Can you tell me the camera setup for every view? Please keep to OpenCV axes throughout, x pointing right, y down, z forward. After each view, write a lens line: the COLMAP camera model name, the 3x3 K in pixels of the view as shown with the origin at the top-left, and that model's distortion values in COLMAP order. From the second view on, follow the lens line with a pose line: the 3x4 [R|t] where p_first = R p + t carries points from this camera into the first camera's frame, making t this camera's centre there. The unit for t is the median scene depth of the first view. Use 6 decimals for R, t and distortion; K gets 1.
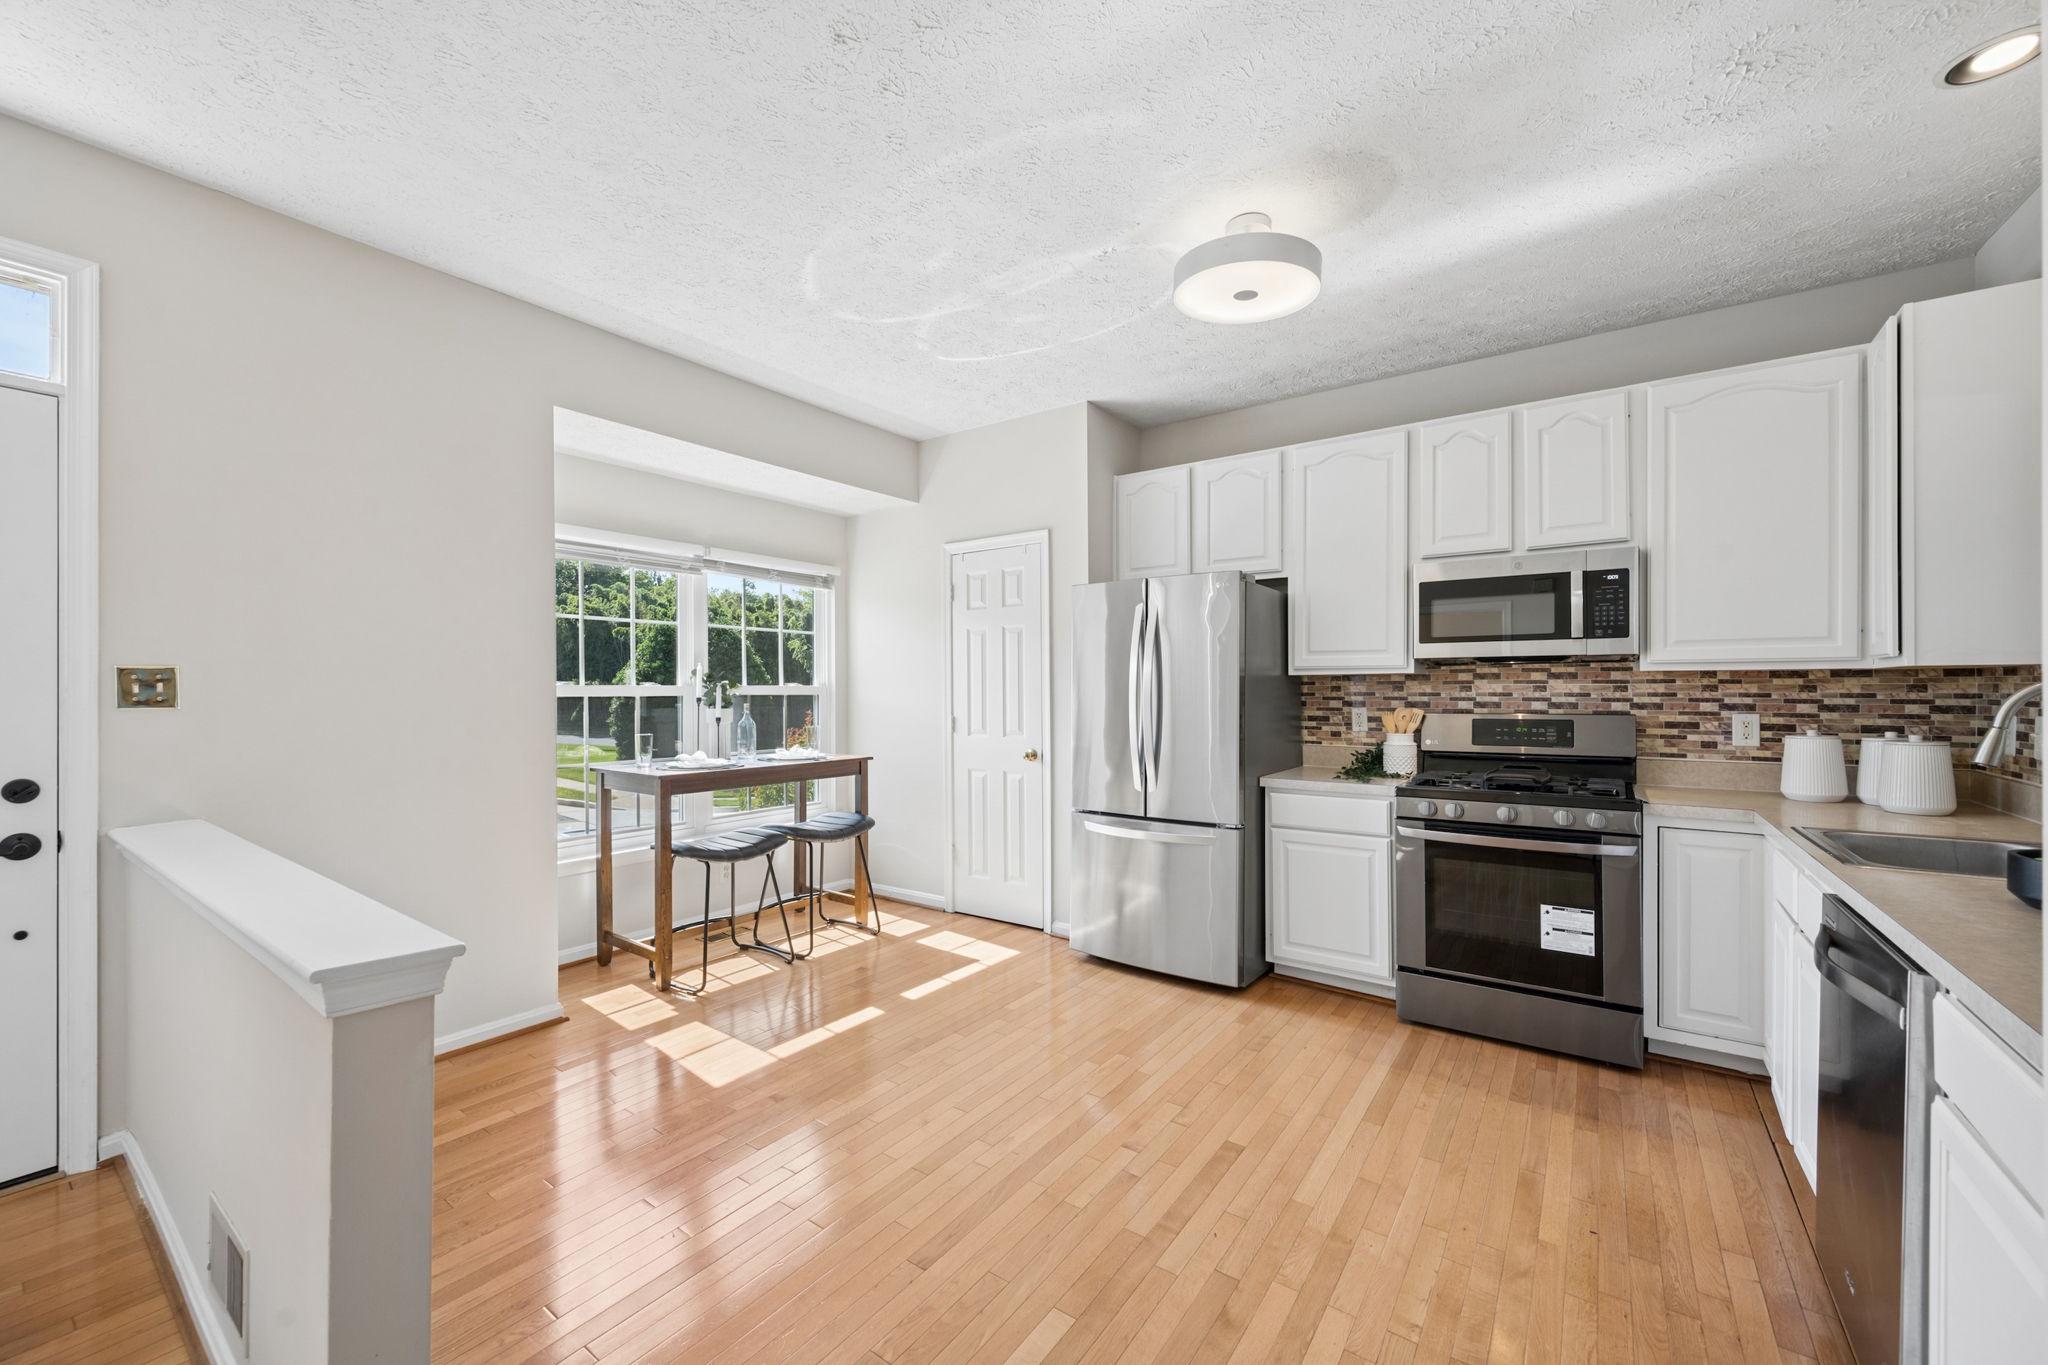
lens RADIAL K [[805.9, 0, 1016.0], [0, 805.9, 692.4], [0, 0, 1]] dist [-0.003350, -0.000026]
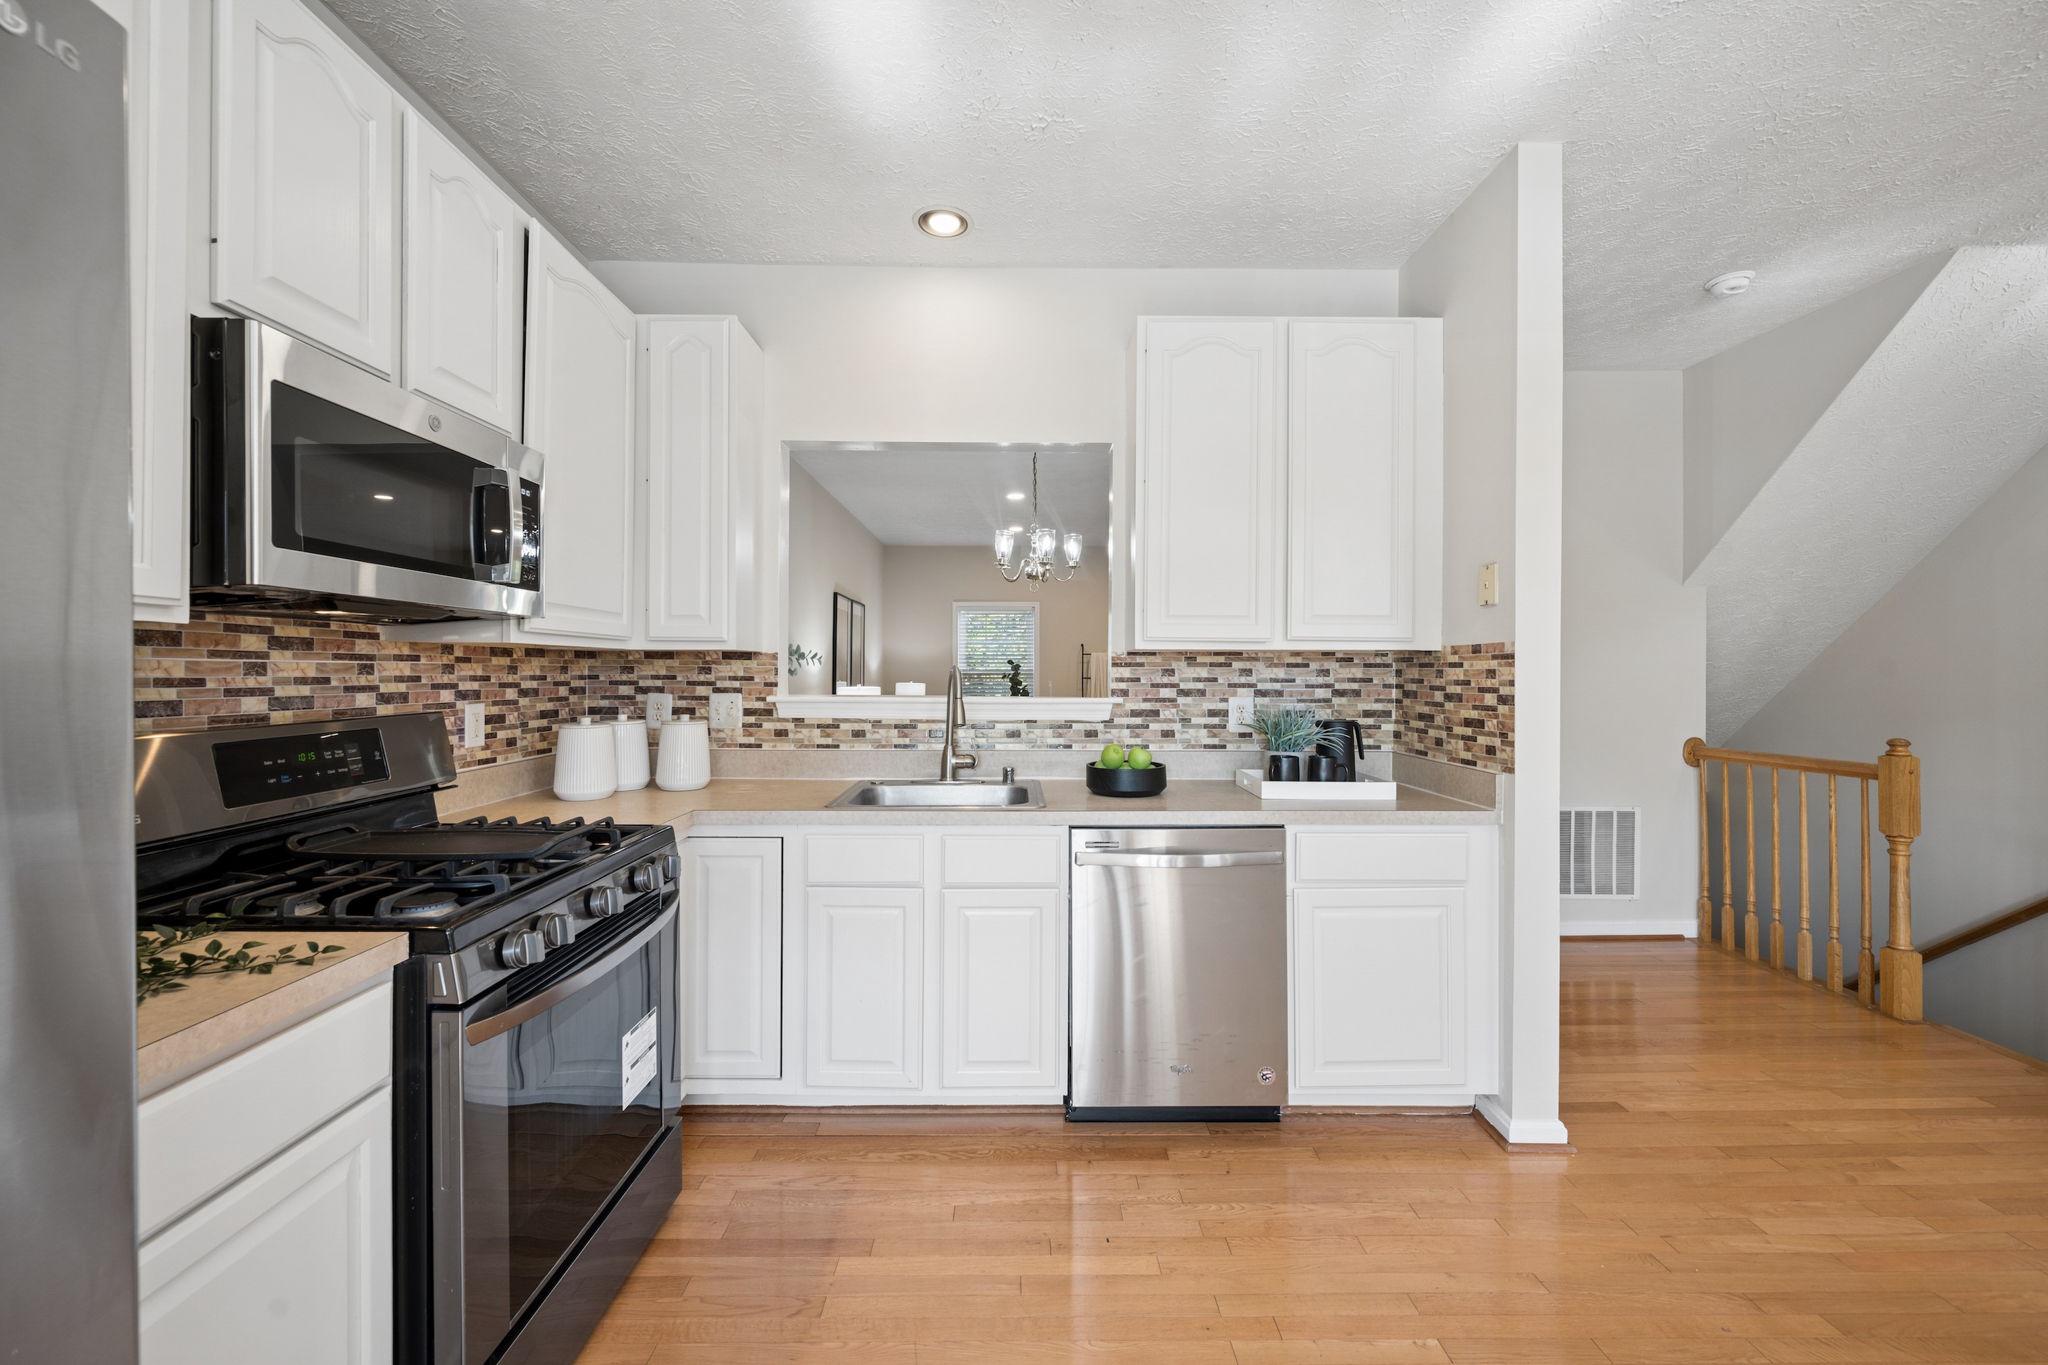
lens RADIAL K [[805.9, 0, 1016.9], [0, 805.9, 660.0], [0, 0, 1]] dist [-0.003350, -0.000026]
pose [[-0.601701, 0.007364, 0.798687, 0.005988], [-0.001487, 0.999945, -0.010340, -0.006216], [-0.798720, -0.007409, -0.601657, 0.980712]]
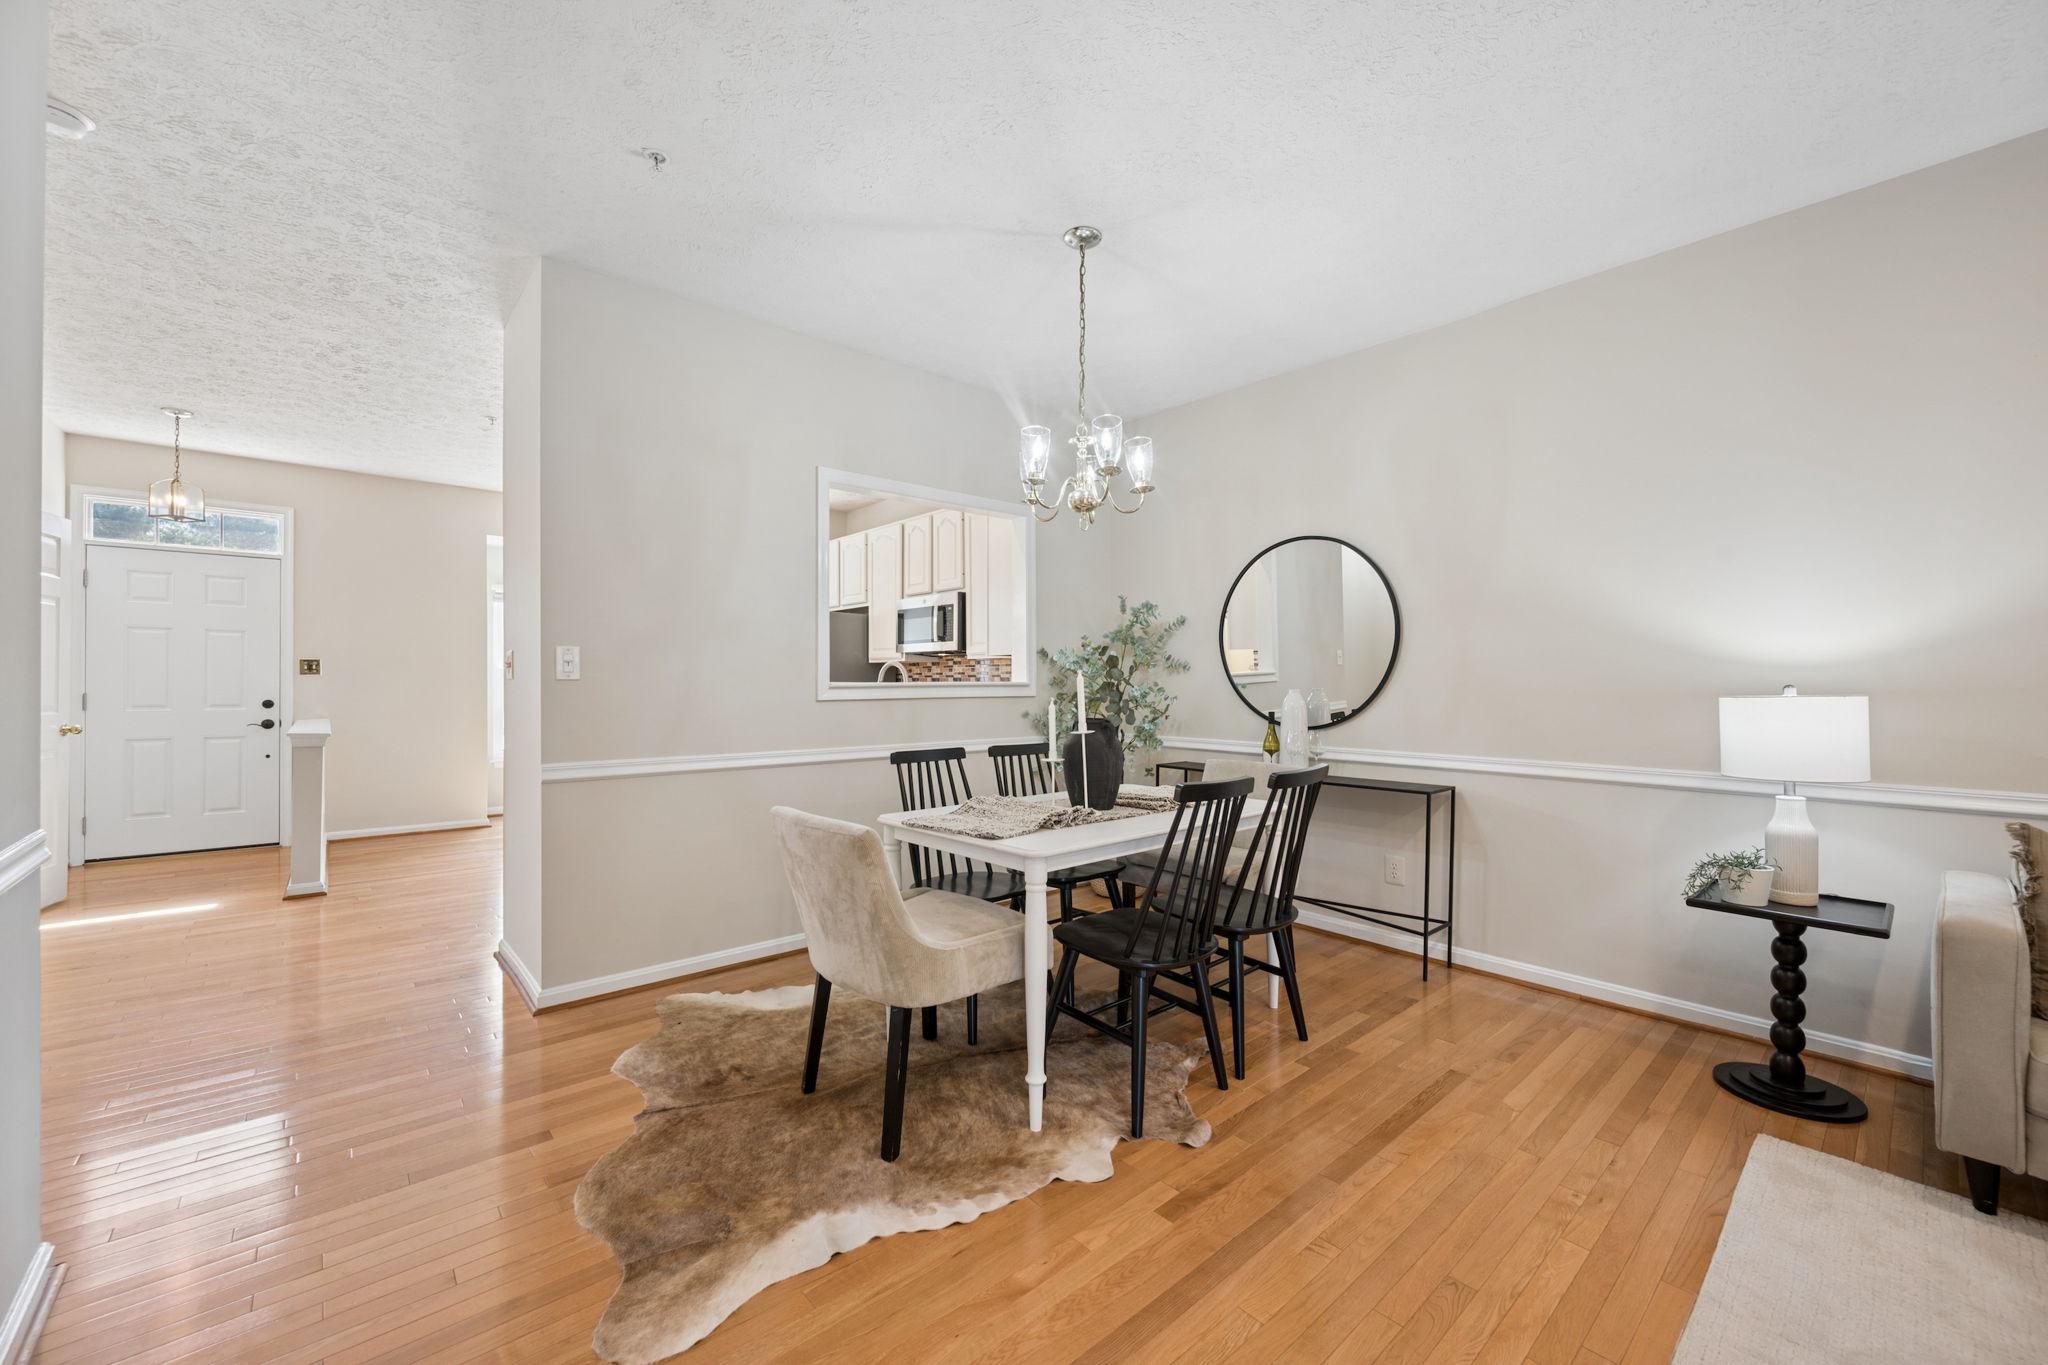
lens RADIAL K [[805.9, 0, 1025.2], [0, 805.9, 683.0], [0, 0, 1]] dist [-0.003350, -0.000026]
pose [[0.978086, 0.005395, -0.208131, 1.134353], [-0.004327, 0.999975, 0.005589, 0.013358], [0.208156, -0.004566, 0.978085, -0.700991]]
